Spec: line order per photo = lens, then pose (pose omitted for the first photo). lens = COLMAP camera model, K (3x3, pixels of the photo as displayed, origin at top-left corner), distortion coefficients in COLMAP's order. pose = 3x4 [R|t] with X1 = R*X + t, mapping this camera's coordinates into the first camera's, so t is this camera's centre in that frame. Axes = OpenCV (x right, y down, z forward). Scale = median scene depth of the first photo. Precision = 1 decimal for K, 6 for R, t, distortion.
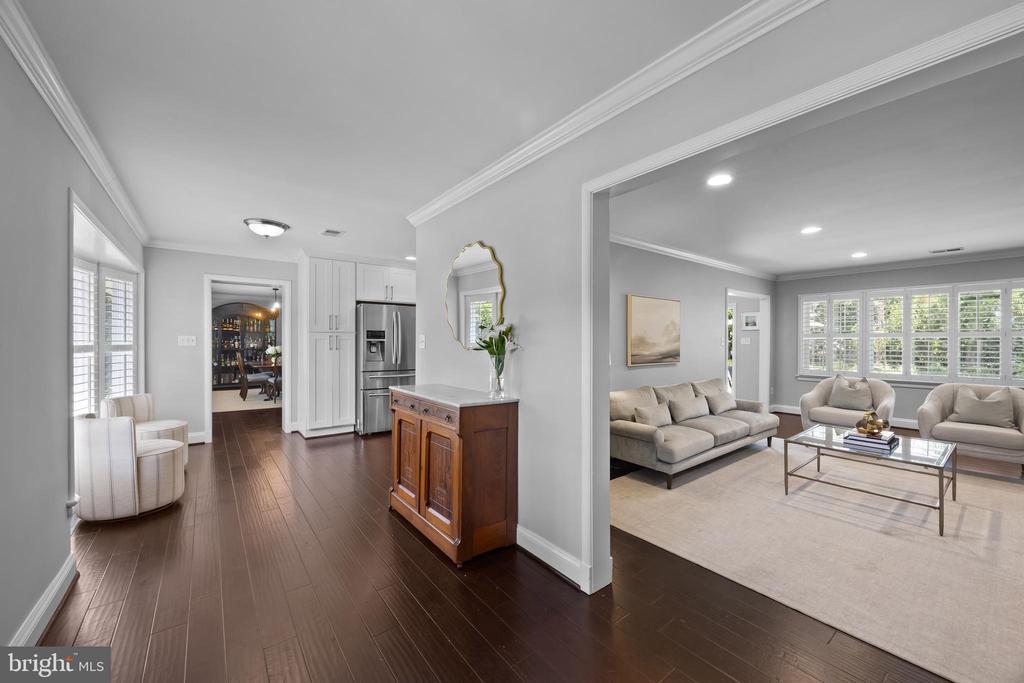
lens RADIAL K [[389.1, 0, 515.2], [0, 389.1, 337.7], [0, 0, 1]] dist [-0.002109, -0.000050]
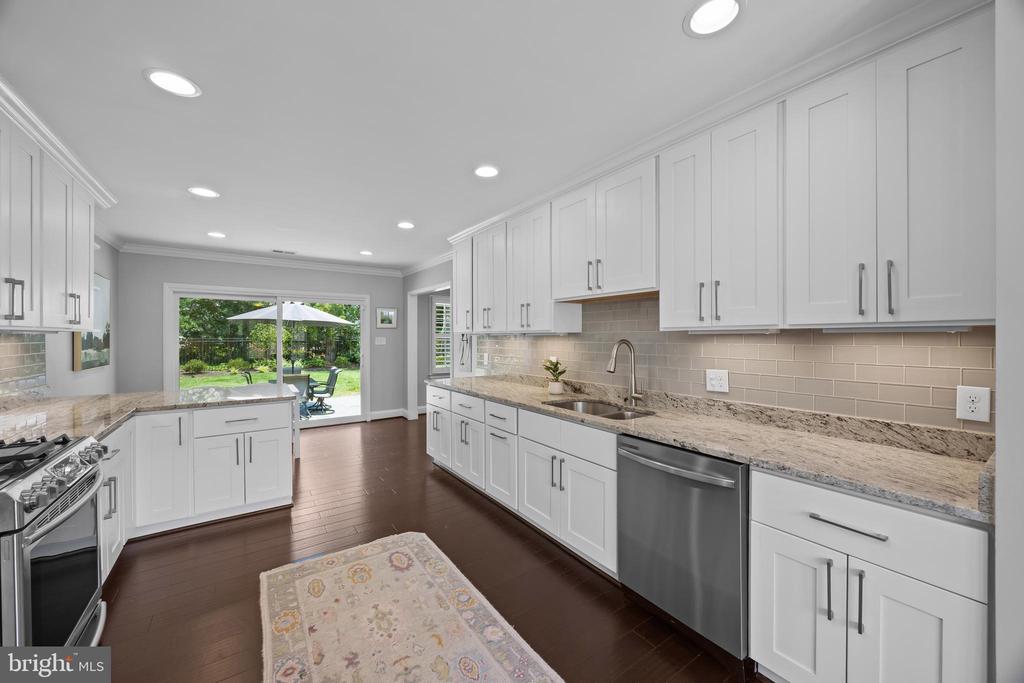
lens RADIAL K [[389.1, 0, 515.2], [0, 389.1, 337.7], [0, 0, 1]] dist [-0.002109, -0.000050]
pose [[0.054297, -0.003808, 0.998518, -0.348590], [-0.009206, 0.999948, 0.004314, -0.006329], [-0.998482, -0.009427, 0.054259, 0.916544]]
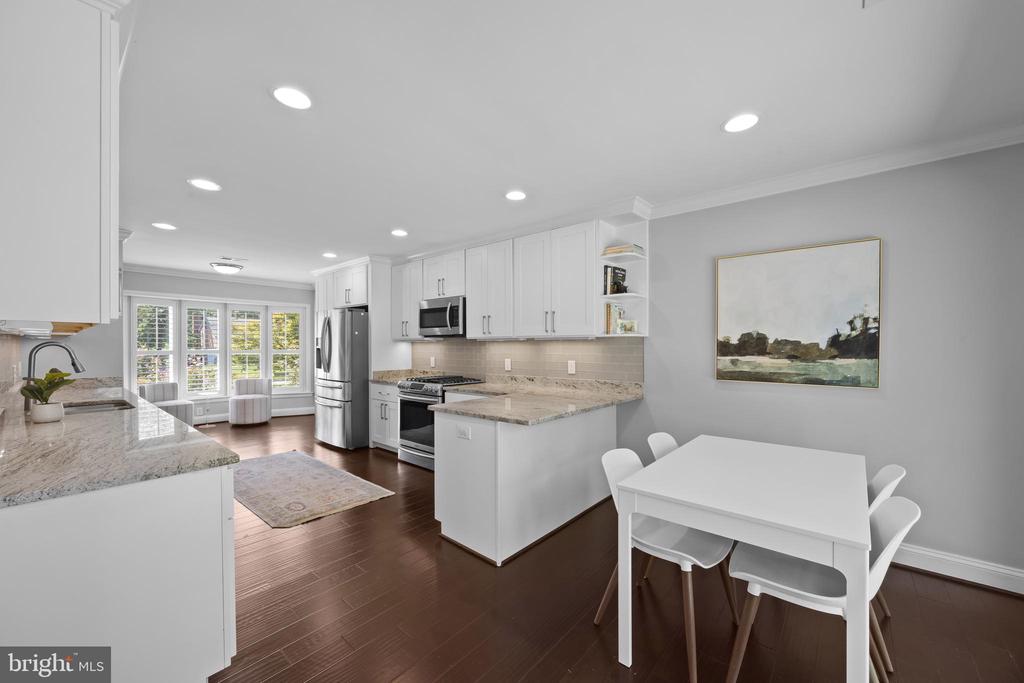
lens RADIAL K [[392.0, 0, 515.0], [0, 392.0, 347.2], [0, 0, 1]] dist [-0.000717, -0.000028]
pose [[0.198415, 0.002607, -0.980115, 0.725653], [0.007906, 0.999960, 0.004260, 0.005609], [0.980086, -0.008594, 0.198386, 1.275812]]
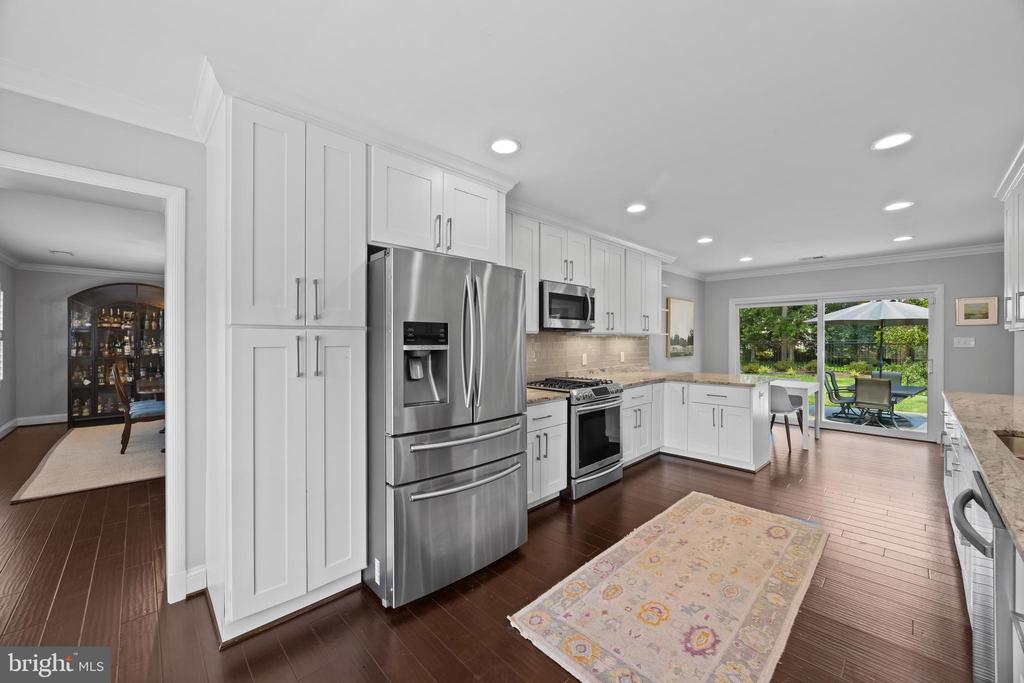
lens RADIAL K [[389.1, 0, 515.2], [0, 389.1, 337.7], [0, 0, 1]] dist [-0.002109, -0.000050]
pose [[0.994729, -0.003303, 0.102486, -0.305323], [0.002929, 0.999989, 0.003794, -0.004861], [-0.102497, -0.003474, 0.994727, 0.607230]]
